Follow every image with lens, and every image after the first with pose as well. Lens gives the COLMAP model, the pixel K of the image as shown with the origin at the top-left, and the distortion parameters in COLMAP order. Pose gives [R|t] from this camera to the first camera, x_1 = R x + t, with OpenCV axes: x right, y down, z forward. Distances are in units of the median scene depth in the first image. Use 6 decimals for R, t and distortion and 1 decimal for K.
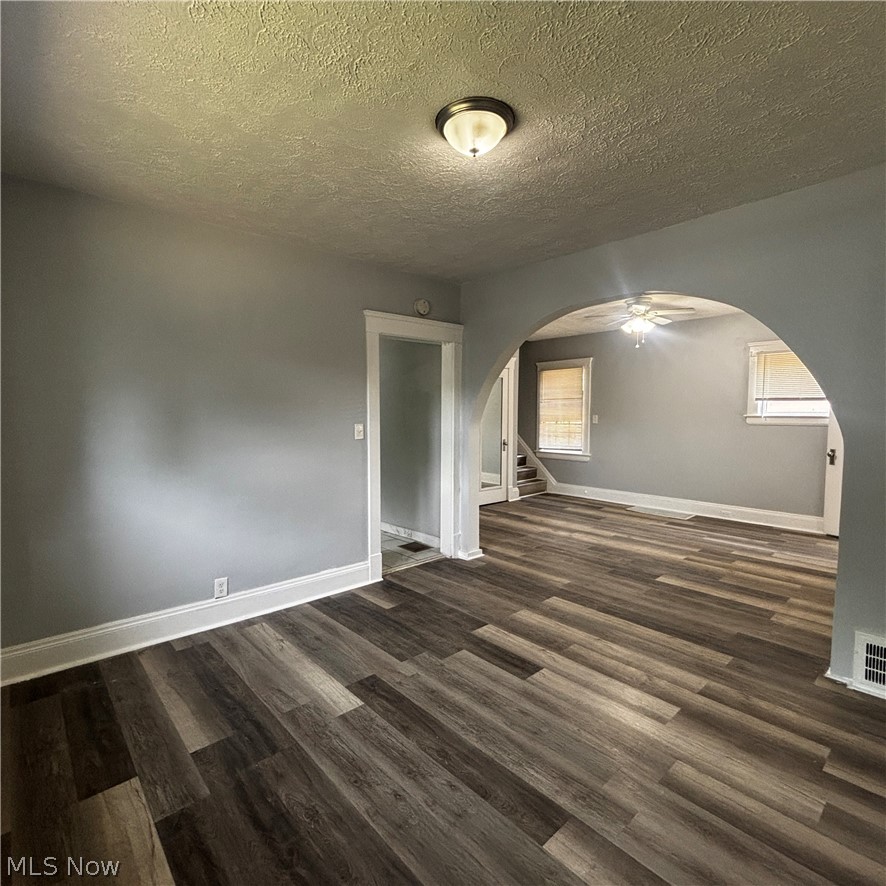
lens RADIAL K [[480.5, 0, 440.3], [0, 480.5, 441.7], [0, 0, 1]] dist [-0.003883, 0.002752]
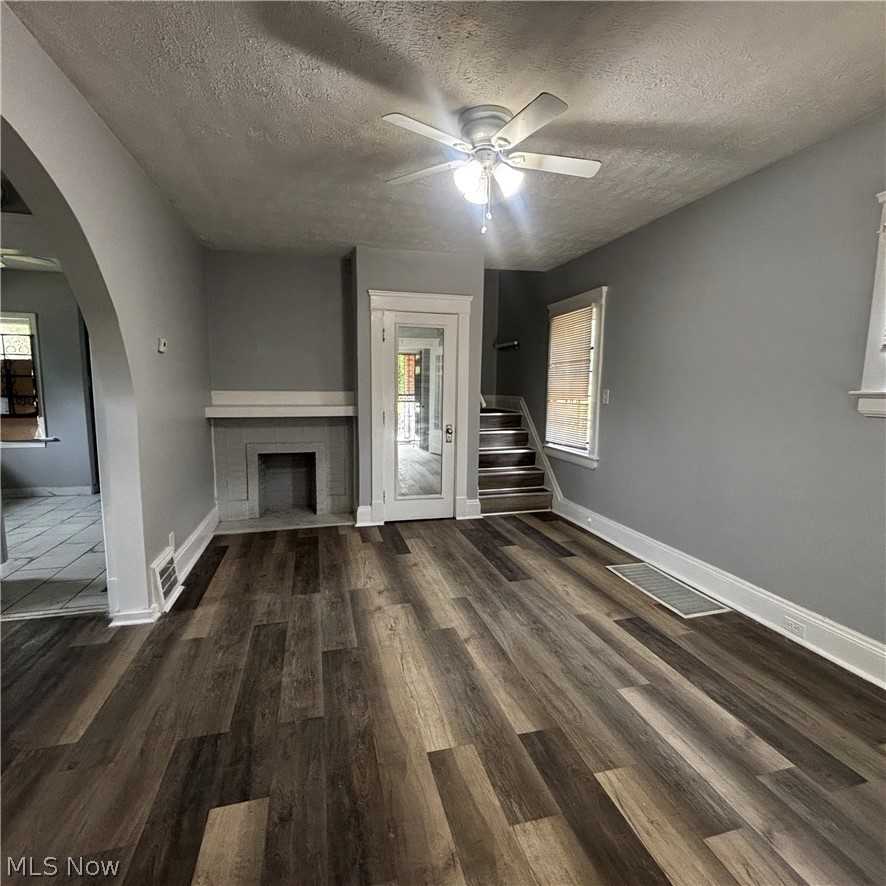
lens RADIAL K [[480.5, 0, 438.9], [0, 480.5, 444.7], [0, 0, 1]] dist [-0.003883, 0.002752]
pose [[0.888055, 0.064716, -0.455159, 0.527646], [-0.038851, 0.997065, 0.065964, -0.025928], [0.458092, -0.040896, 0.887964, 0.519743]]
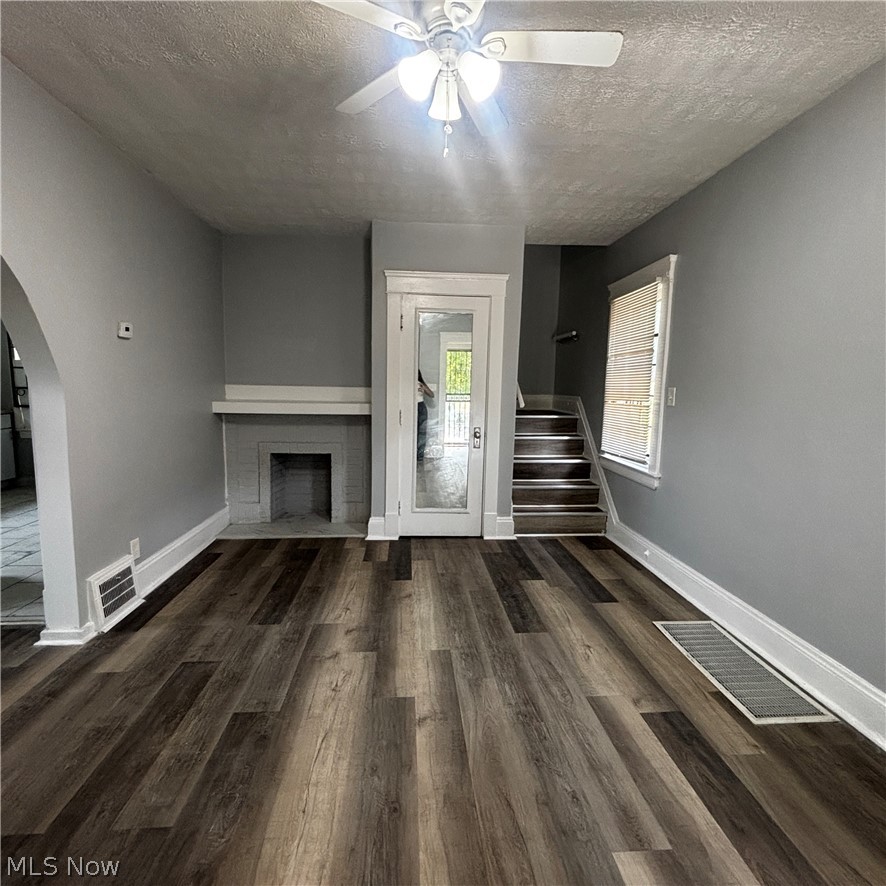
lens RADIAL K [[480.5, 0, 437.0], [0, 480.5, 444.5], [0, 0, 1]] dist [-0.003883, 0.002752]
pose [[0.784652, 0.091752, -0.613109, 0.551626], [-0.059621, 0.995571, 0.072684, -0.029242], [0.617063, -0.020477, 0.786647, 0.670864]]
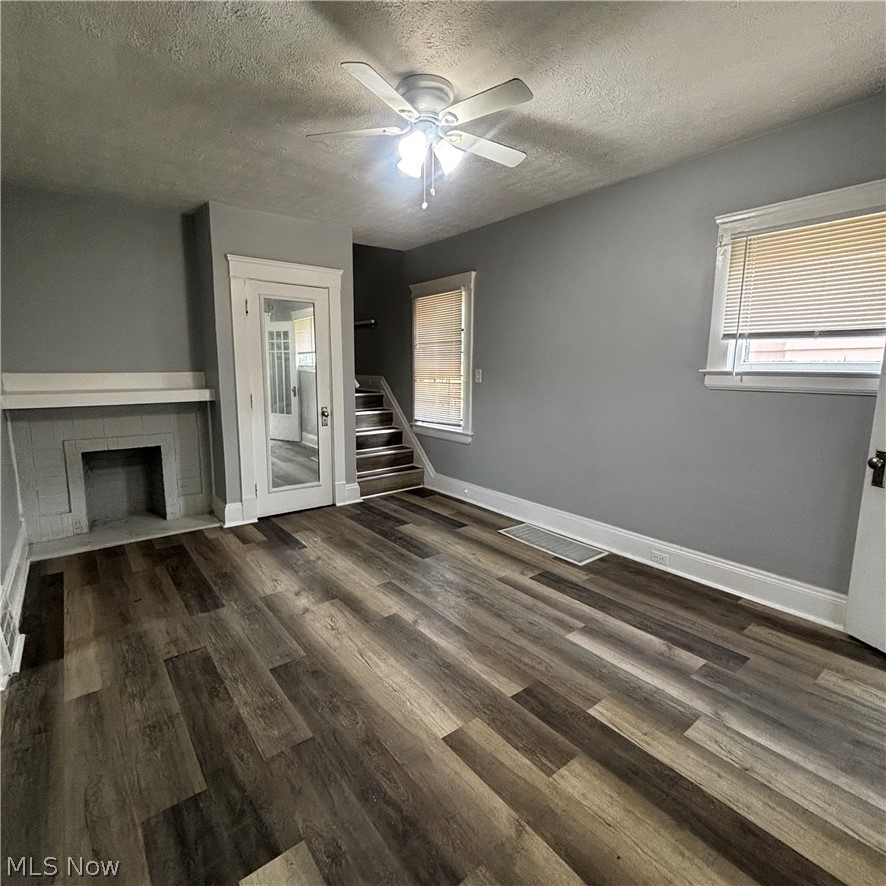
lens RADIAL K [[480.5, 0, 442.6], [0, 480.5, 442.4], [0, 0, 1]] dist [-0.003883, 0.002752]
pose [[0.997471, 0.018245, -0.068697, 0.412789], [-0.011766, 0.995544, 0.093562, -0.024565], [0.070098, -0.092517, 0.993241, 0.495731]]
